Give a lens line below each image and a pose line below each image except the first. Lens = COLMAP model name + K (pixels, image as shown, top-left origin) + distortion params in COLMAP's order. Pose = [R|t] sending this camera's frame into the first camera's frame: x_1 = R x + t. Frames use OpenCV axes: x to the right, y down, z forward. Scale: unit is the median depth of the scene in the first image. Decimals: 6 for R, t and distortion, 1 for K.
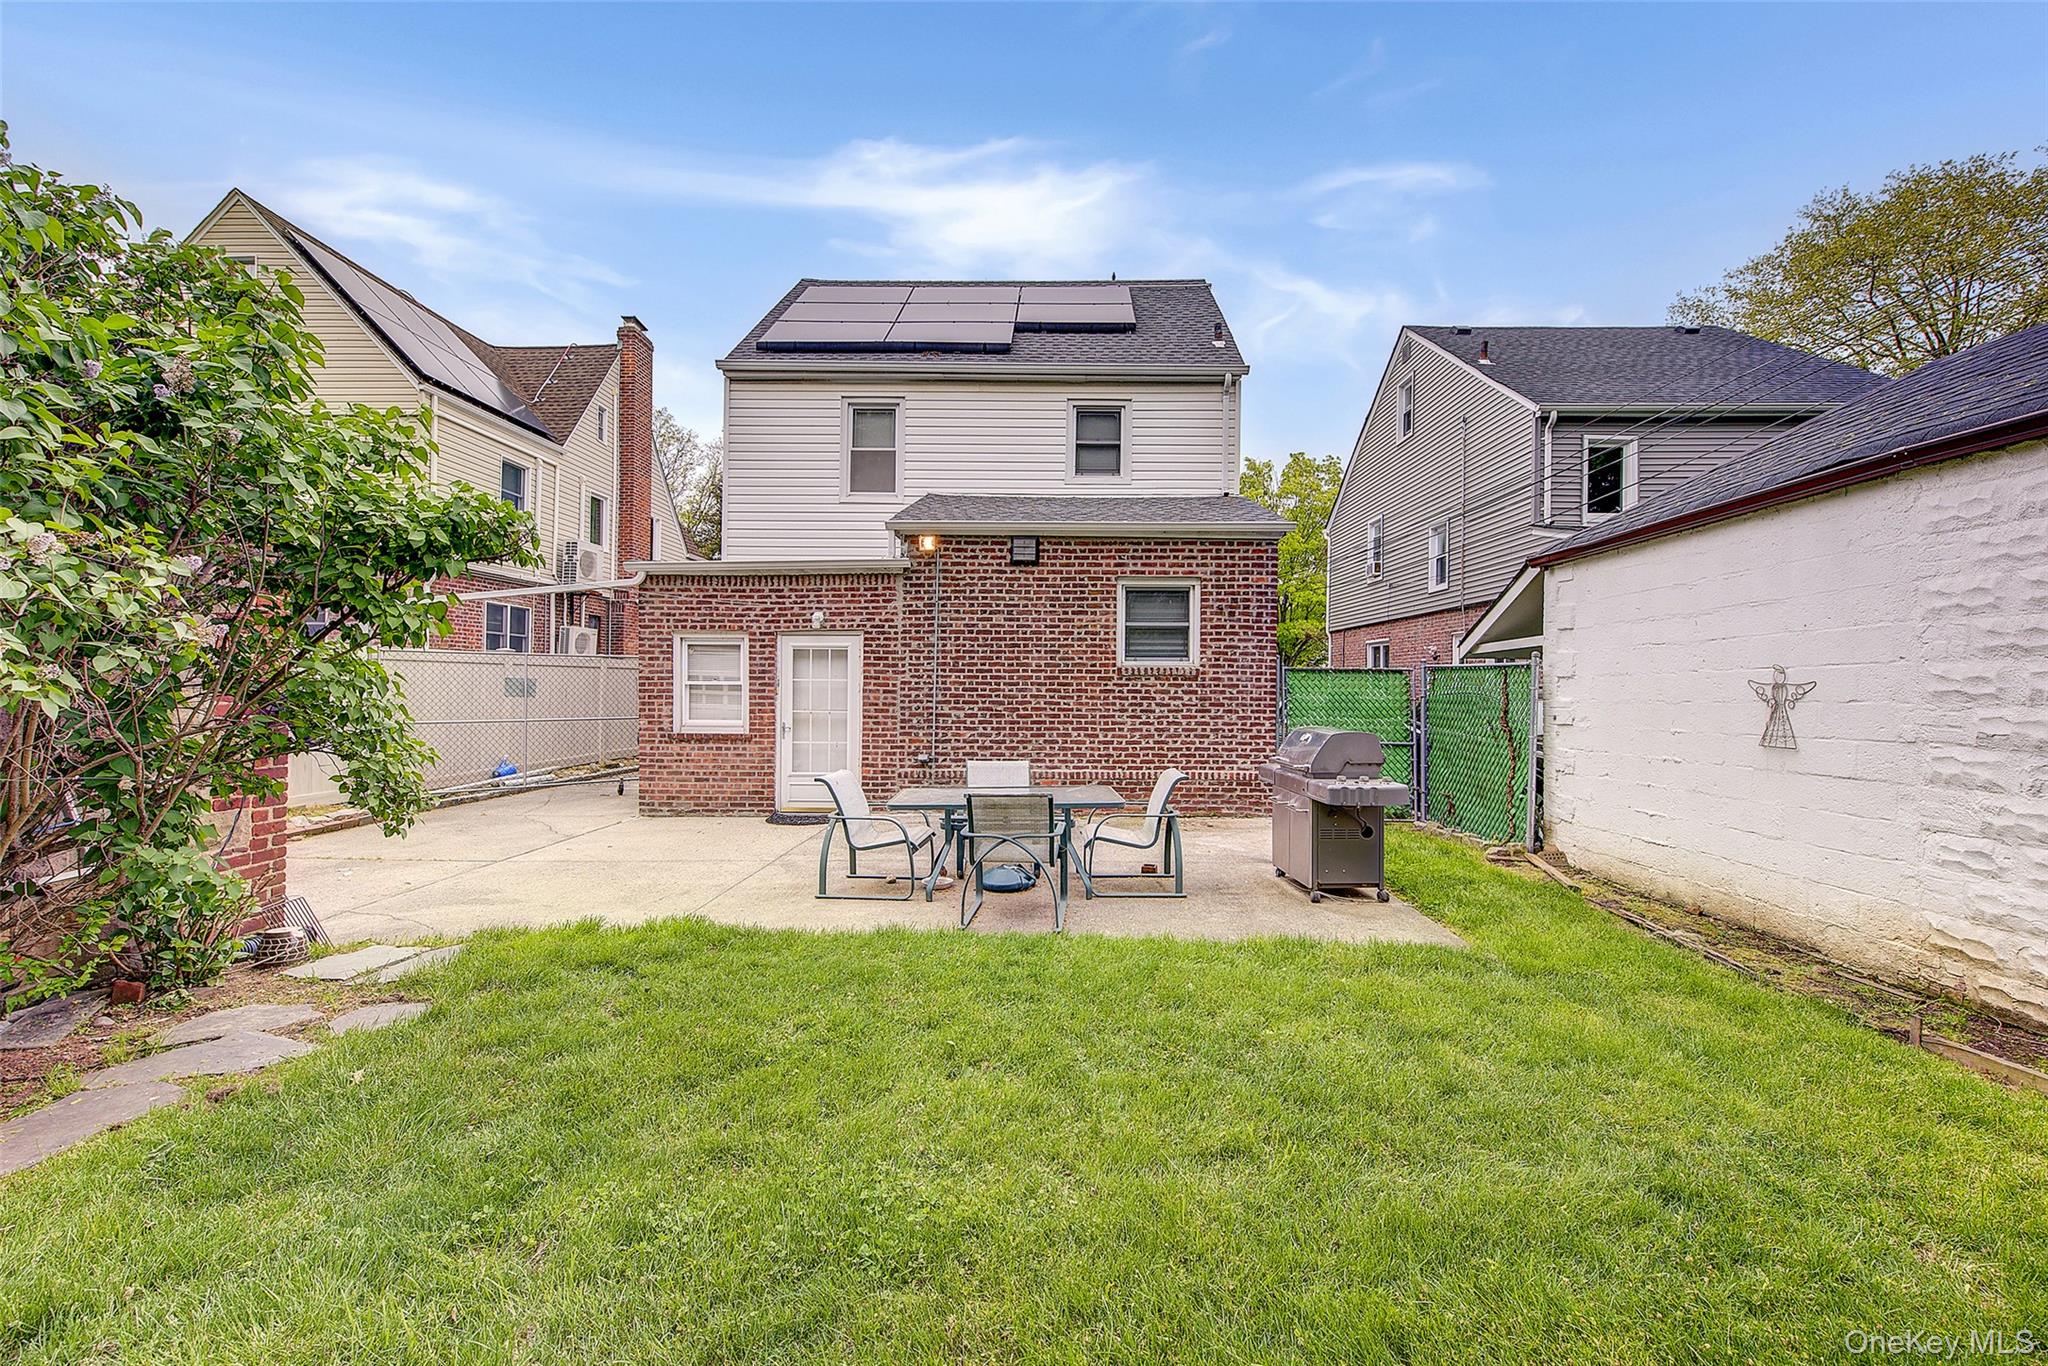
lens RADIAL K [[814.4, 0, 1024.0], [0, 814.4, 683.0], [0, 0, 1]] dist [-0.001559, -0.000712]
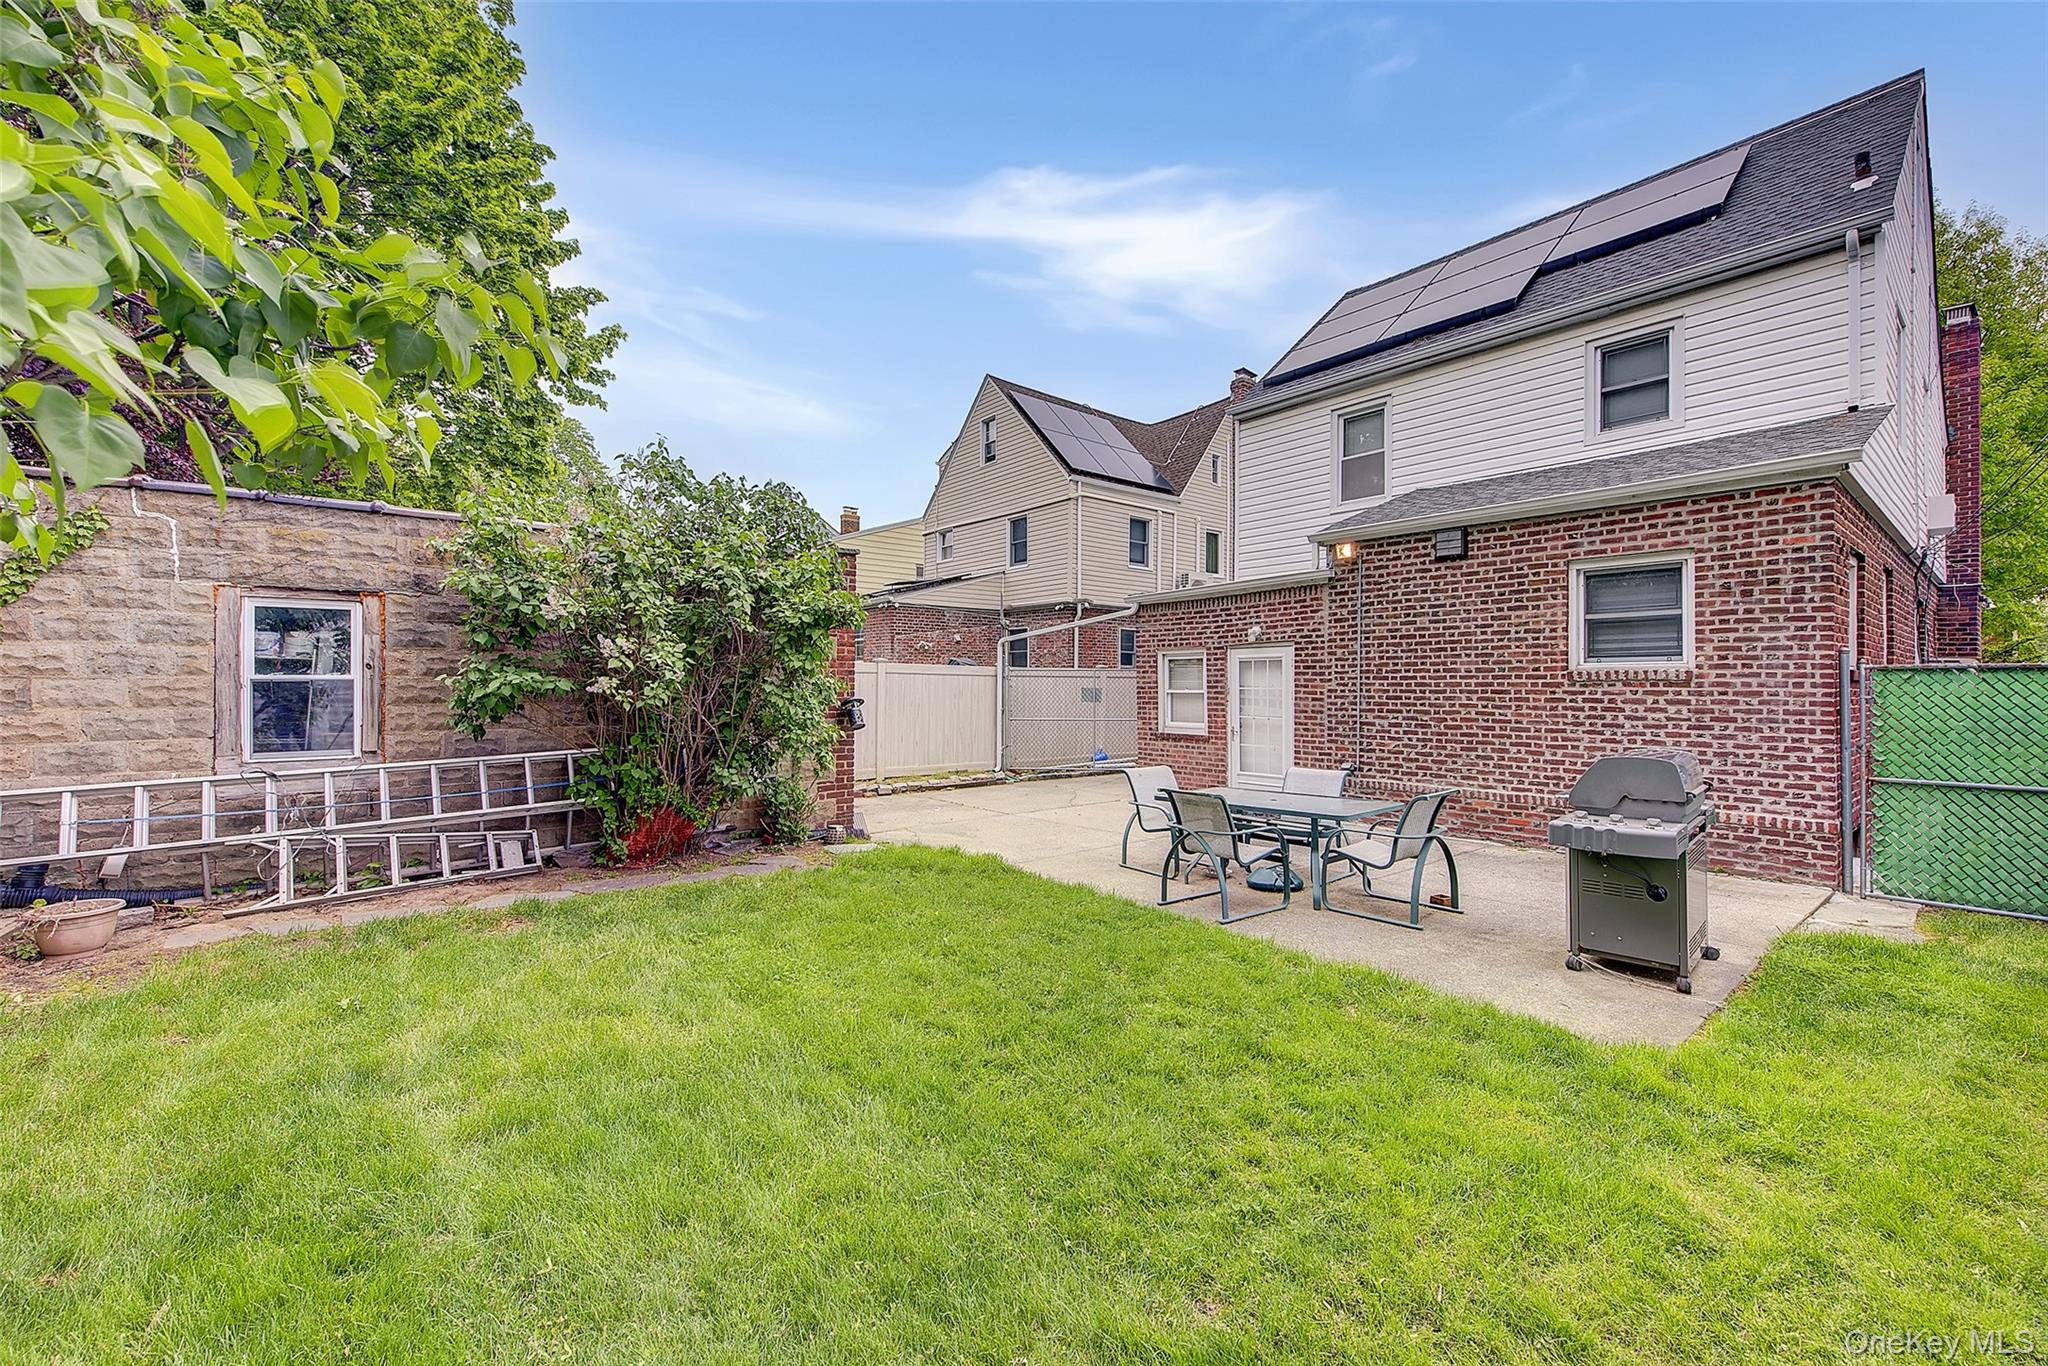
lens RADIAL K [[814.4, 0, 1024.0], [0, 814.4, 683.0], [0, 0, 1]] dist [-0.001559, -0.000712]
pose [[0.652622, -0.010505, -0.757611, 0.372673], [0.006157, 0.999944, -0.008561, -0.003597], [0.757659, 0.000922, 0.652650, 0.050128]]
